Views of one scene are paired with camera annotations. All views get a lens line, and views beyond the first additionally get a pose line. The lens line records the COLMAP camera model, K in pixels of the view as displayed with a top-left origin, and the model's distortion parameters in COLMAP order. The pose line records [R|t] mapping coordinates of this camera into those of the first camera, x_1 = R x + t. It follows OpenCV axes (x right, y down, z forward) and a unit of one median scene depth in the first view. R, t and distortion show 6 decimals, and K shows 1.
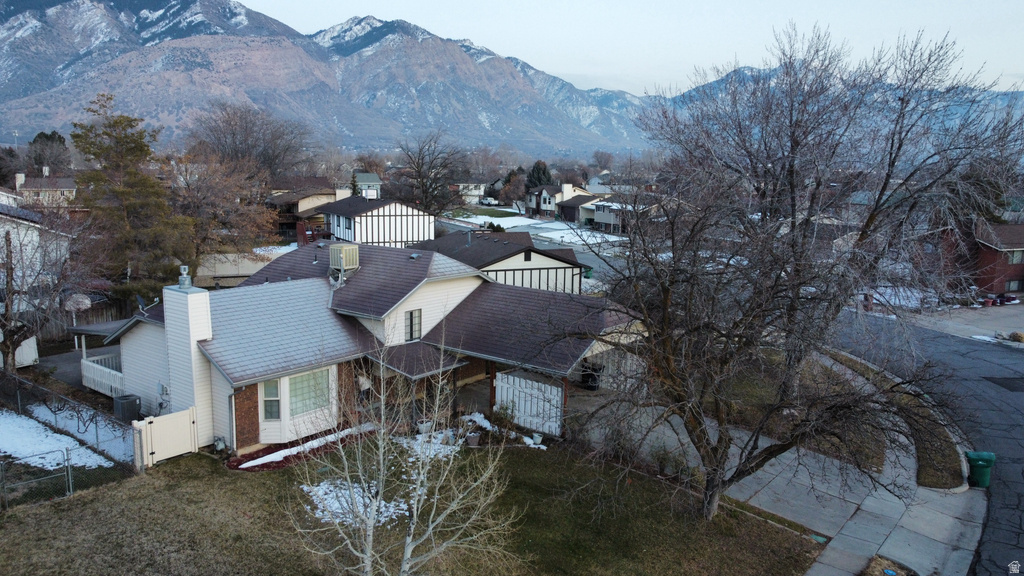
lens RADIAL K [[768.5, 0, 511.4], [0, 768.5, 295.8], [0, 0, 1]] dist [-0.000636, -0.007083]
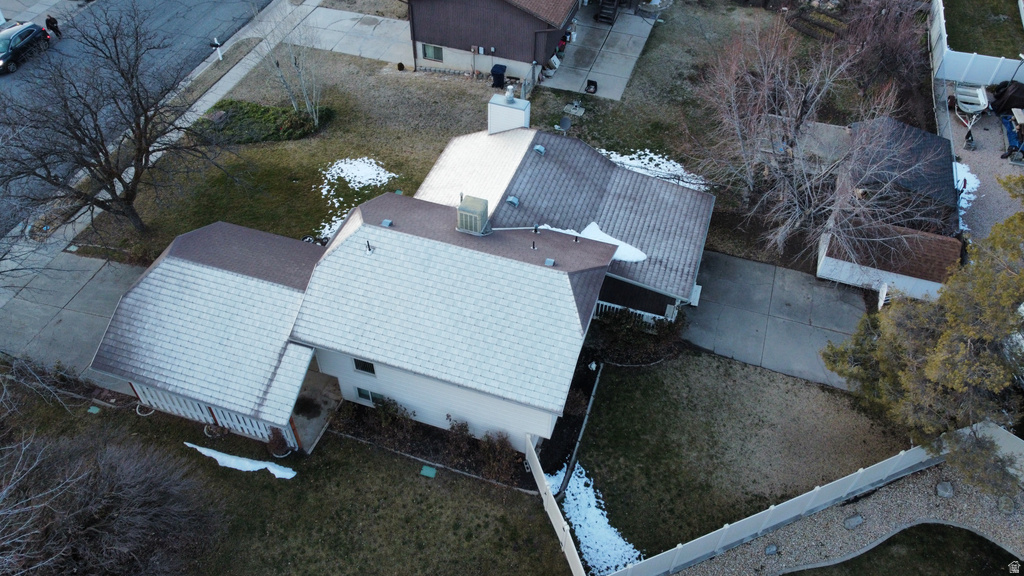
lens RADIAL K [[768.5, 0, 515.1], [0, 768.5, 287.2], [0, 0, 1]] dist [-0.000636, -0.007083]
pose [[-0.943953, 0.211414, -0.253489, -0.018819], [-0.087447, 0.580349, 0.809659, -0.428593], [0.318286, 0.786447, -0.529335, 0.945381]]
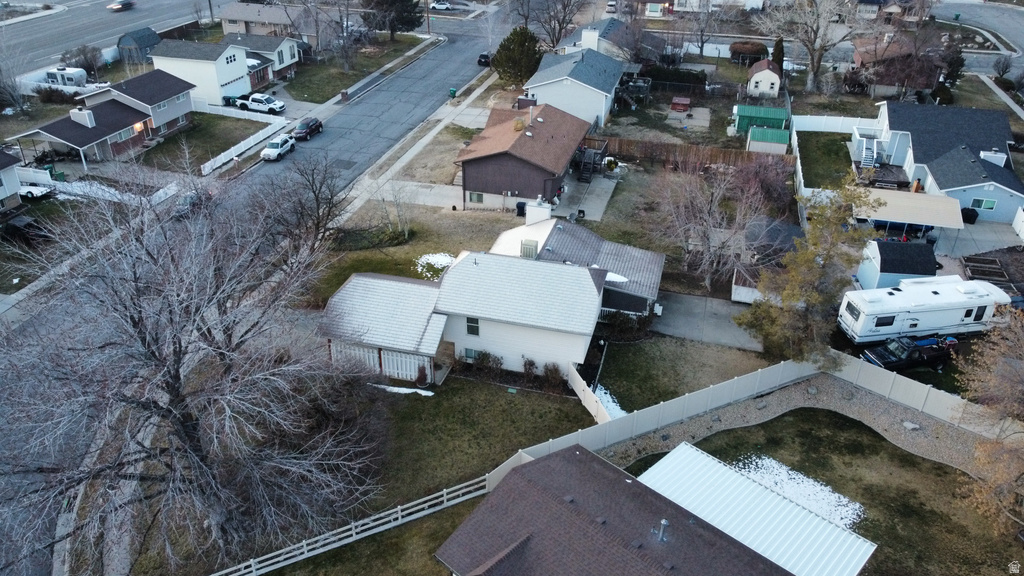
lens RADIAL K [[768.5, 0, 511.7], [0, 768.5, 289.5], [0, 0, 1]] dist [-0.000636, -0.007083]
pose [[-0.924208, 0.156801, -0.348213, 0.218572], [-0.093422, 0.791281, 0.604273, -0.553105], [0.370285, 0.591005, -0.716660, 1.310034]]
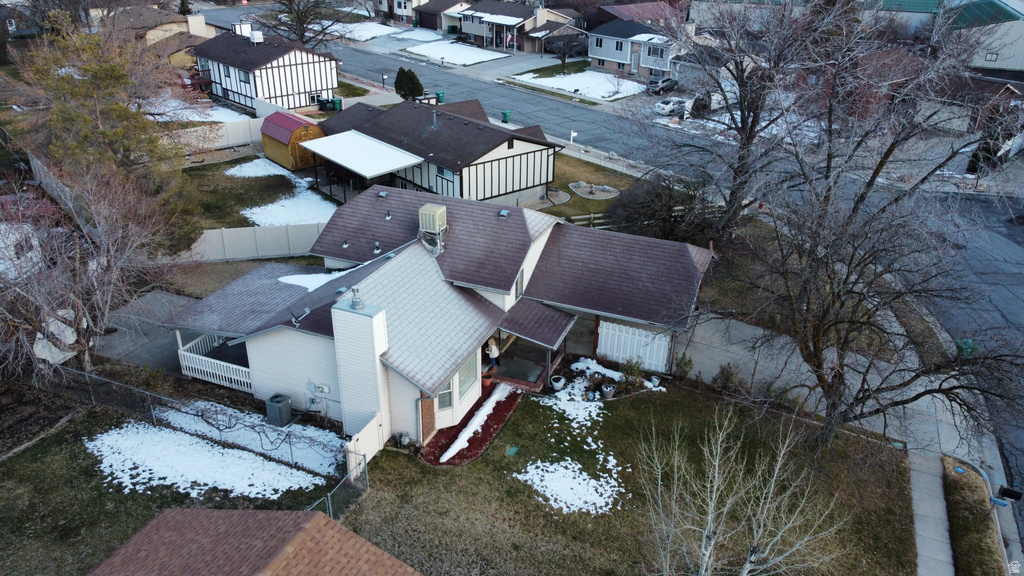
lens RADIAL K [[768.5, 0, 517.5], [0, 768.5, 288.3], [0, 0, 1]] dist [-0.000636, -0.007083]
pose [[0.965354, -0.118085, 0.232698, -0.221720], [0.048427, 0.957331, 0.284906, -0.153023], [-0.256412, -0.263767, 0.929882, 0.002192]]
